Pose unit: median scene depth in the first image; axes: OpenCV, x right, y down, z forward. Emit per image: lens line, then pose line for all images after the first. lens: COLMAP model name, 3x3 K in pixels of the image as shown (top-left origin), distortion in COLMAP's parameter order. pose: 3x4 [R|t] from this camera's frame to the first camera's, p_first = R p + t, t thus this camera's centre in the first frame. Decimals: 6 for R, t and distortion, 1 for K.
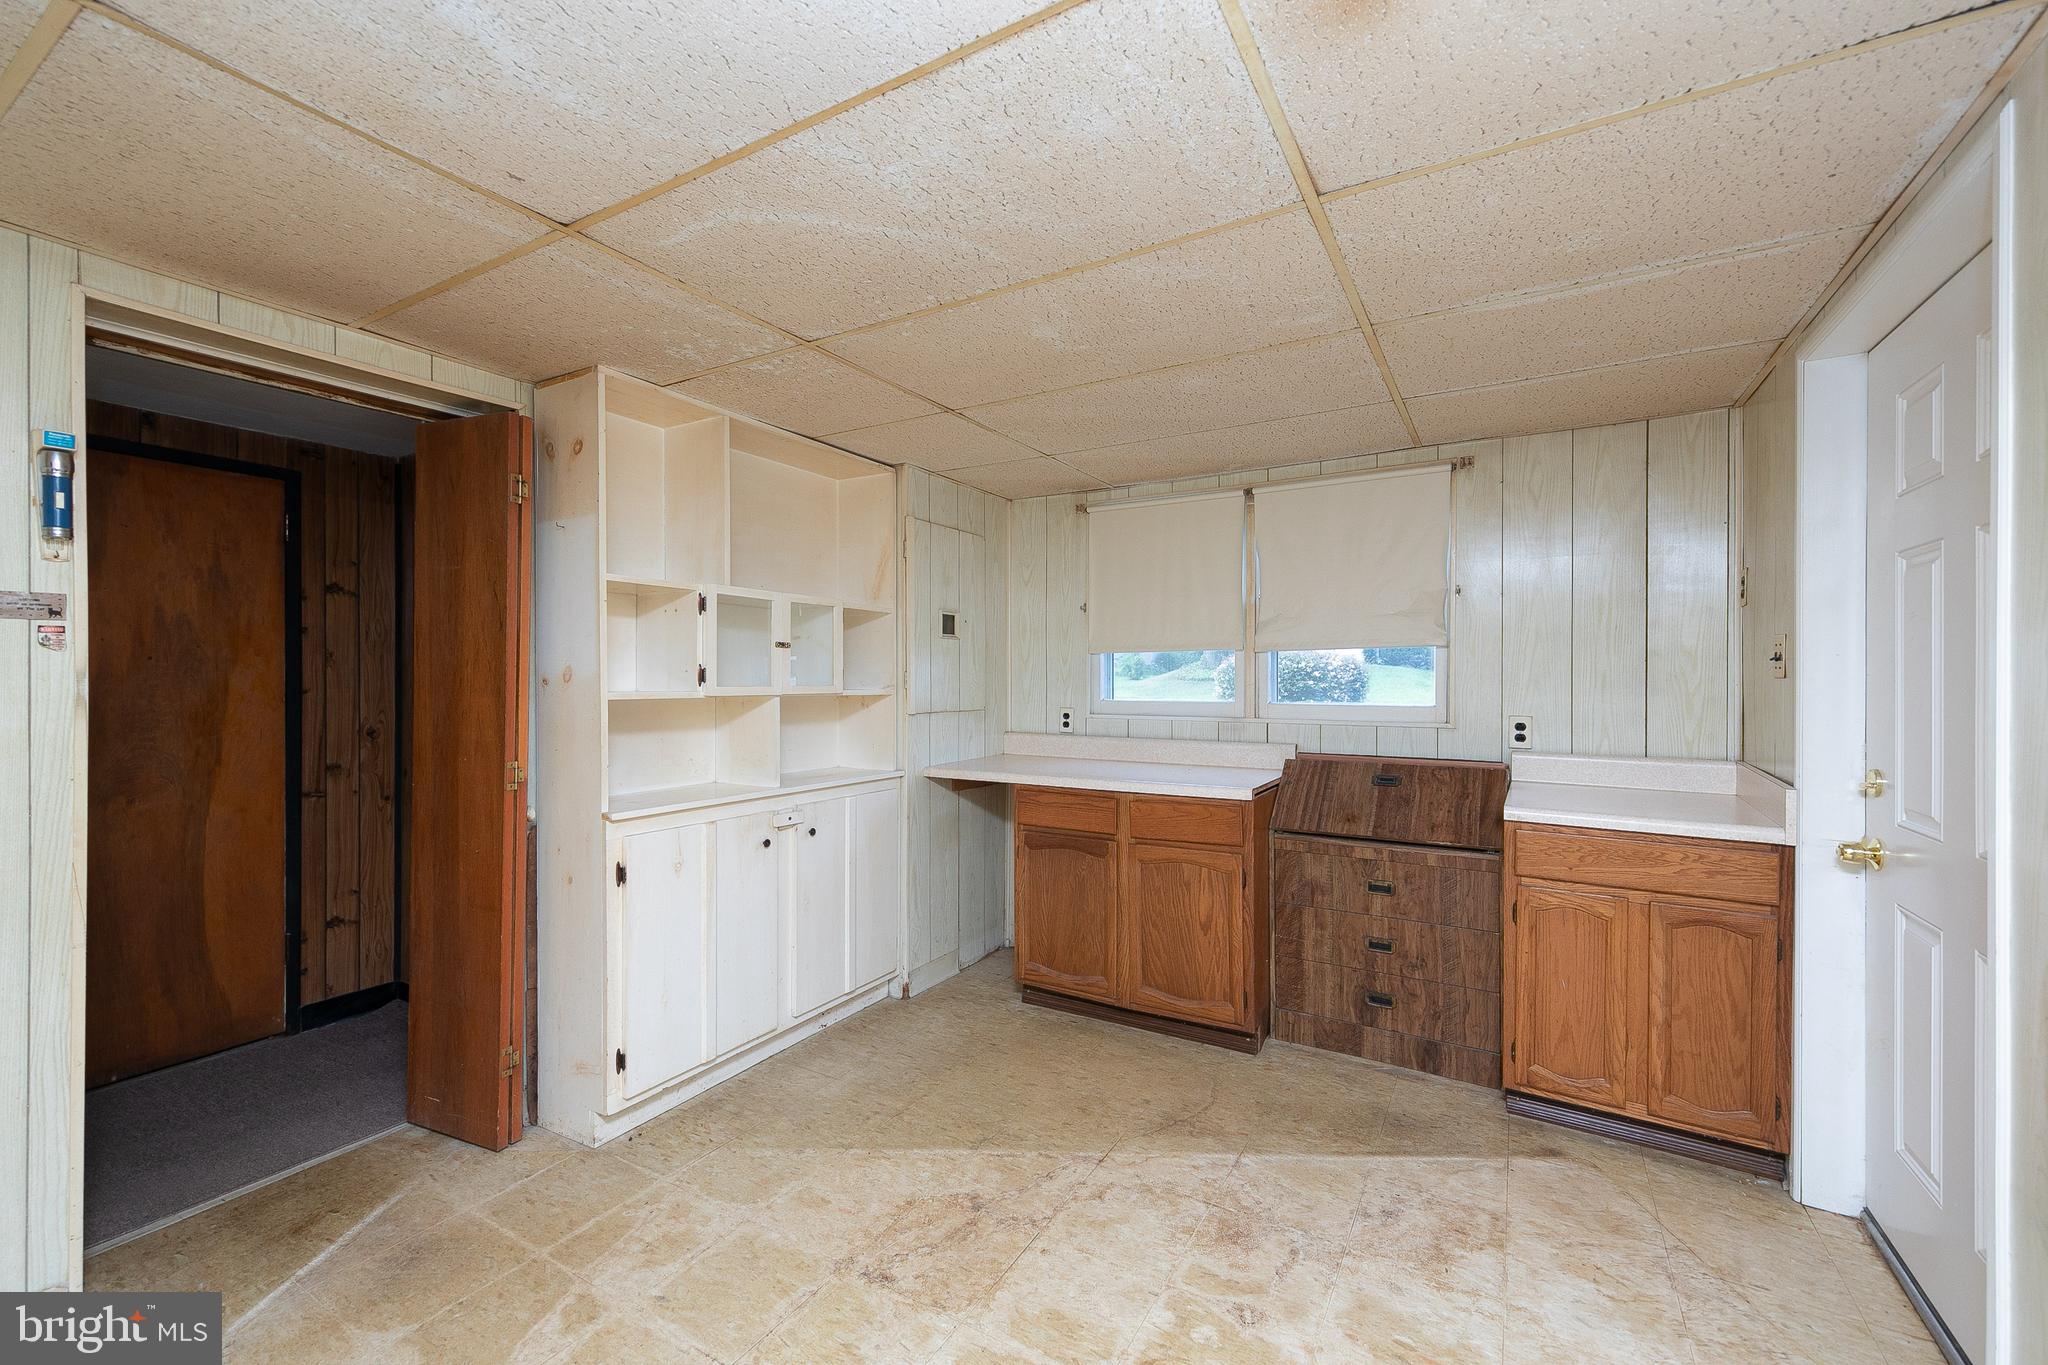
lens RADIAL K [[804.9, 0, 1024.8], [0, 804.9, 681.9], [0, 0, 1]] dist [0.009918, -0.001473]
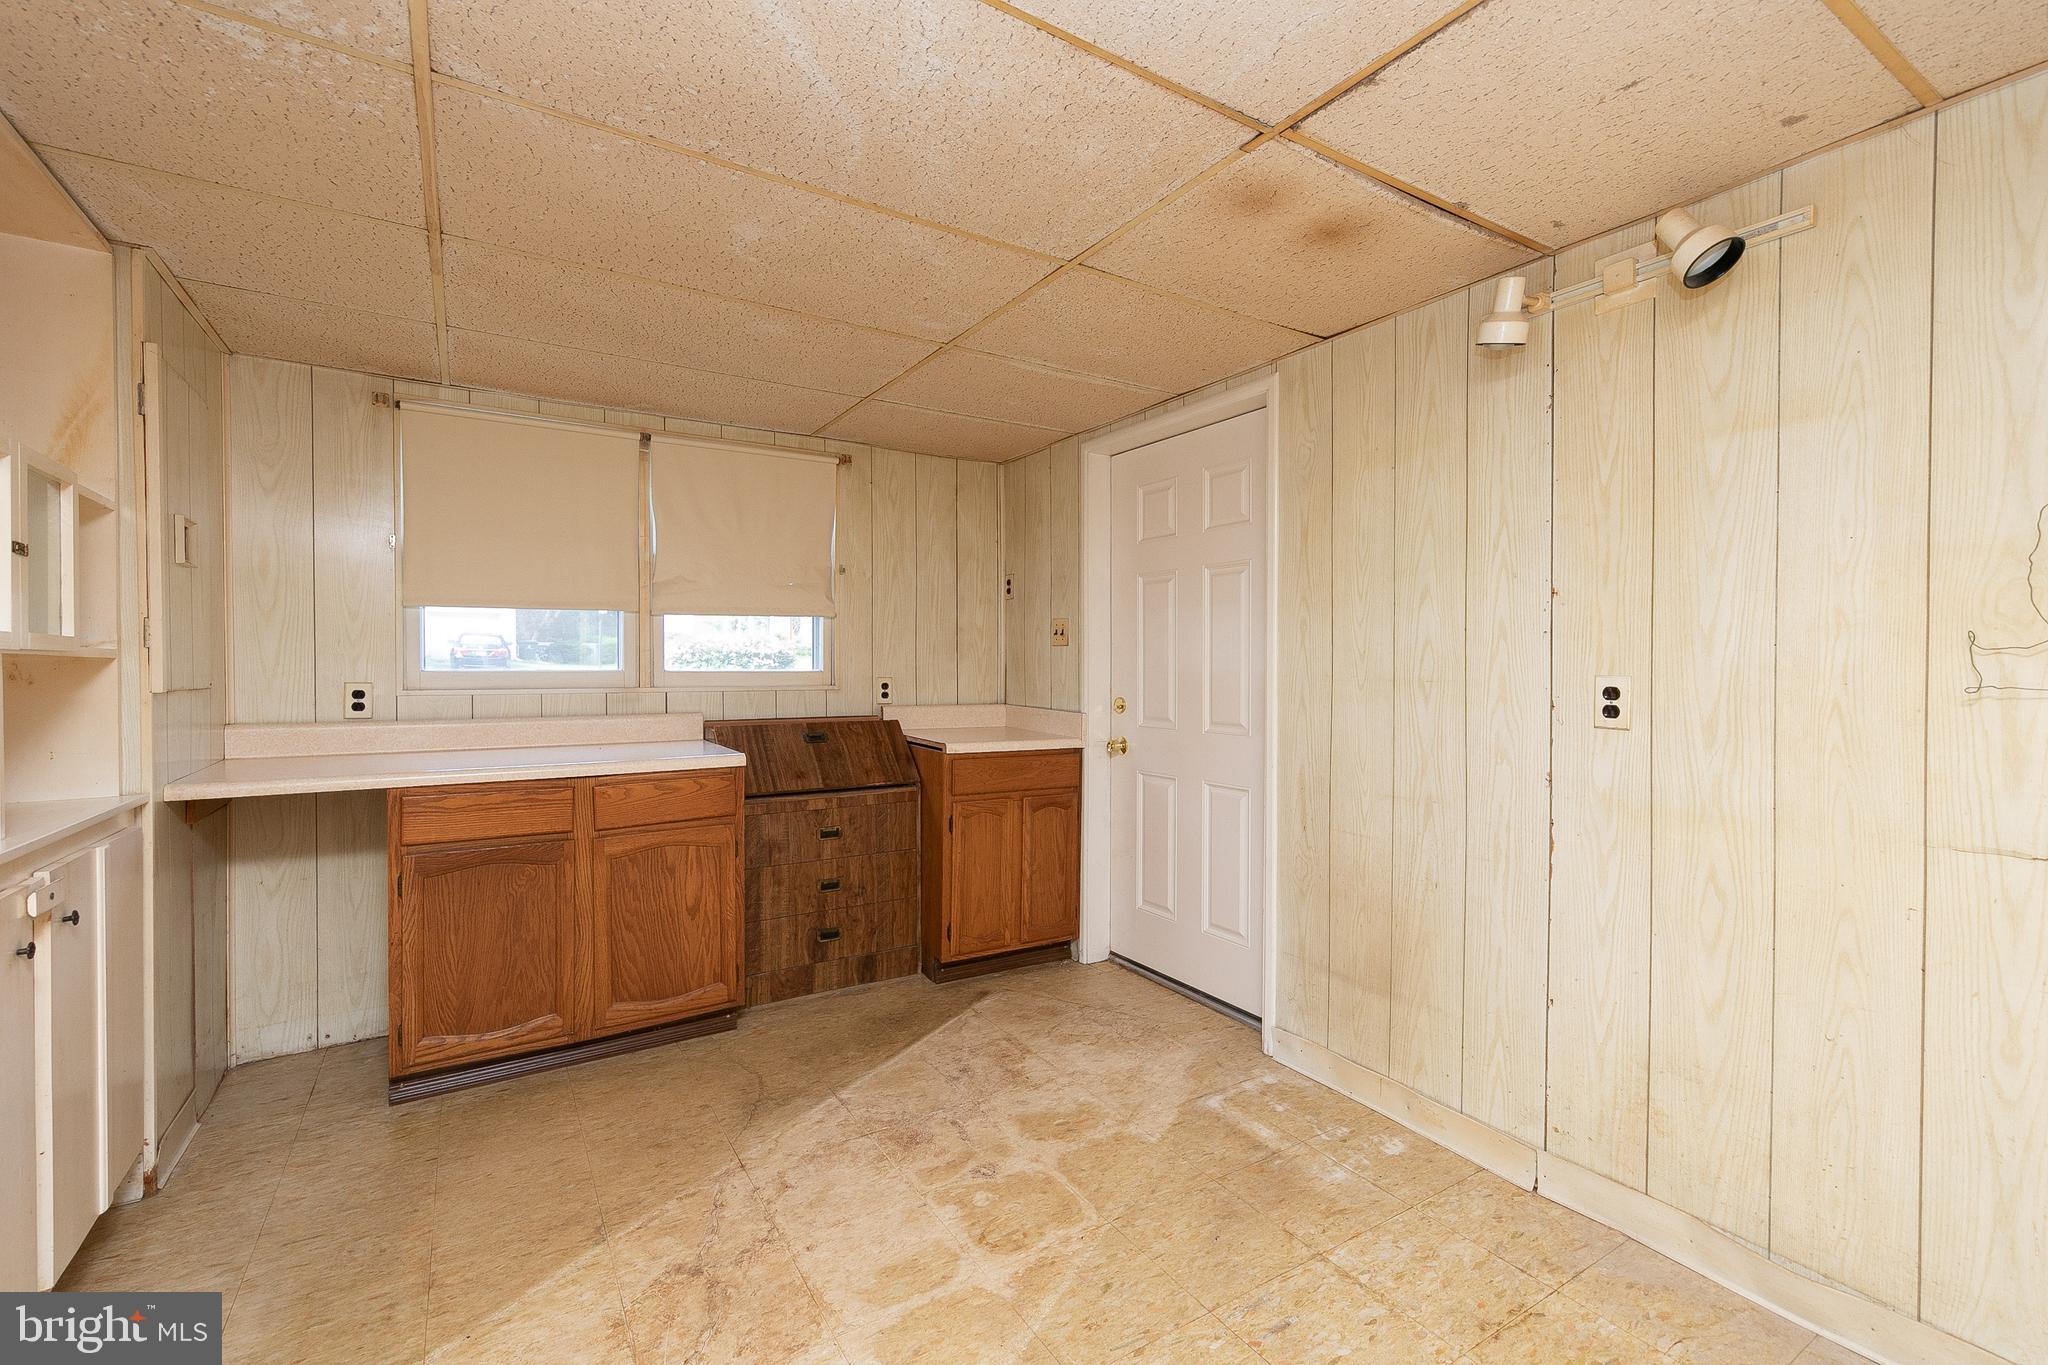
lens RADIAL K [[871.8, 0, 1011.5], [0, 871.8, 674.2], [0, 0, 1]] dist [0.001897, 0.000132]
pose [[0.474823, -0.009126, 0.880034, -0.490025], [0.002012, 0.999955, 0.009284, 0.027592], [-0.880079, -0.002637, 0.474820, 0.217747]]
